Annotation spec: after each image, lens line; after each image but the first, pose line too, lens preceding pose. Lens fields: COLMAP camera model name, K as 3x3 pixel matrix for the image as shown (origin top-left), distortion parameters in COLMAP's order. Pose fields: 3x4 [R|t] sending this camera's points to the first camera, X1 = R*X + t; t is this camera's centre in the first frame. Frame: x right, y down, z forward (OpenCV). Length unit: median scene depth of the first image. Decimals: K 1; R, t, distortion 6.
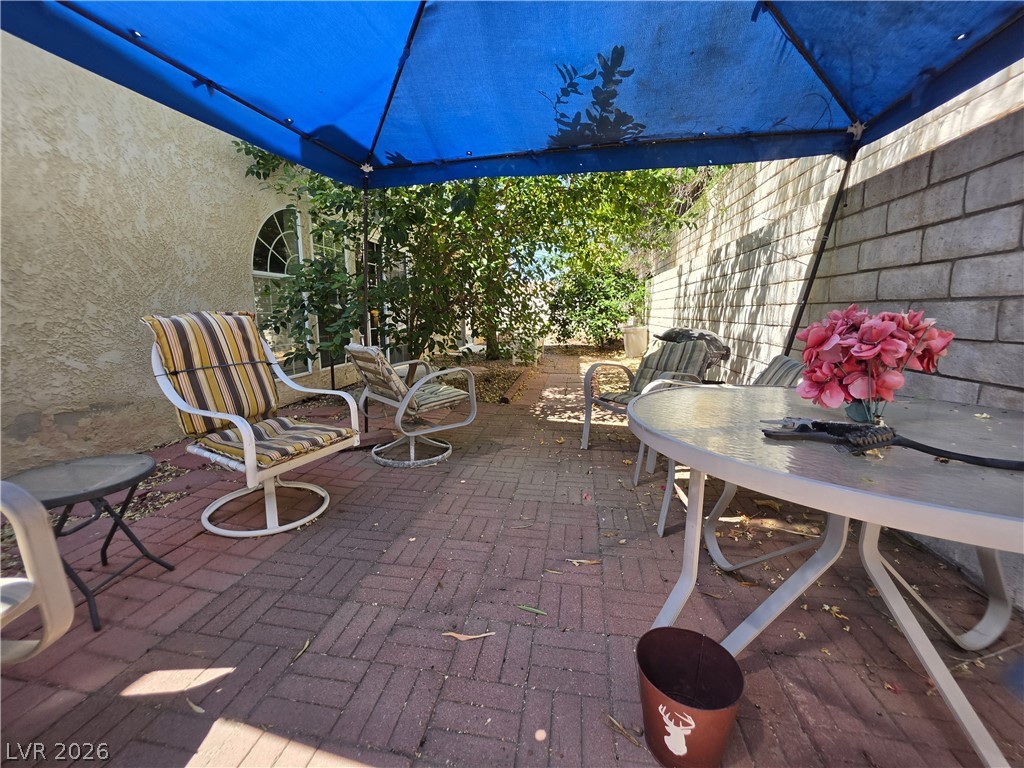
lens RADIAL K [[414.8, 0, 505.5], [0, 414.8, 387.5], [0, 0, 1]] dist [-0.006889, 0.000569]
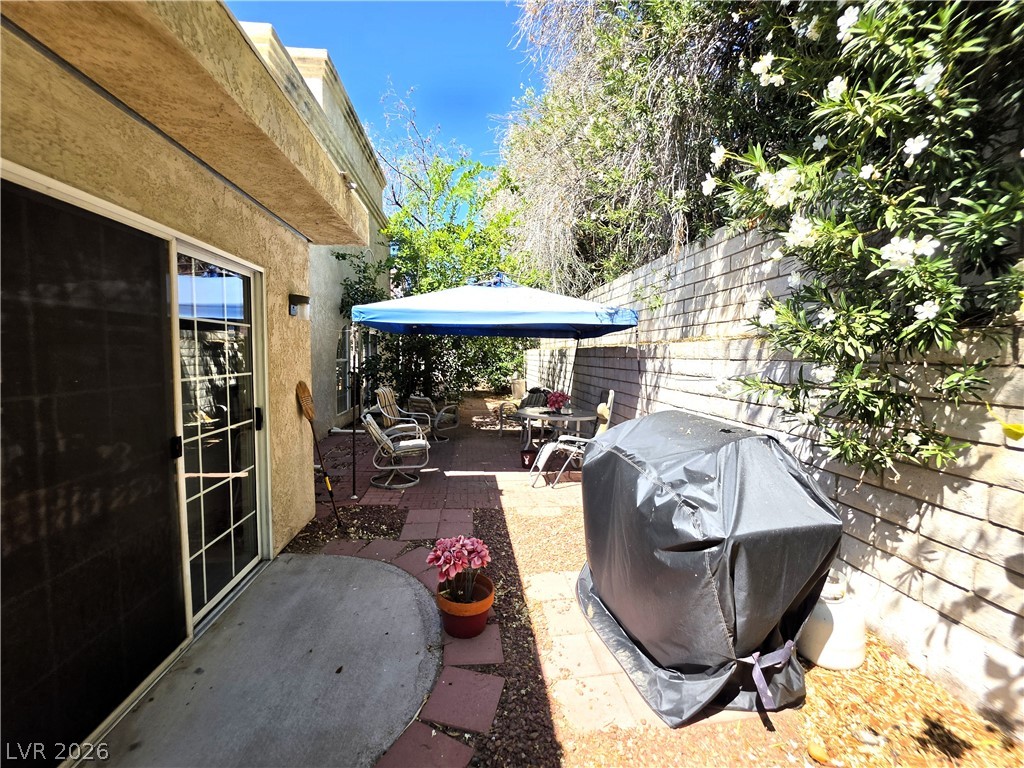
lens RADIAL K [[414.8, 0, 505.5], [0, 414.8, 387.5], [0, 0, 1]] dist [-0.006889, 0.000569]
pose [[0.963733, -0.006603, 0.266785, -0.163077], [0.032506, 0.995155, -0.092794, 0.031547], [-0.264880, 0.098100, 0.959278, -0.525161]]
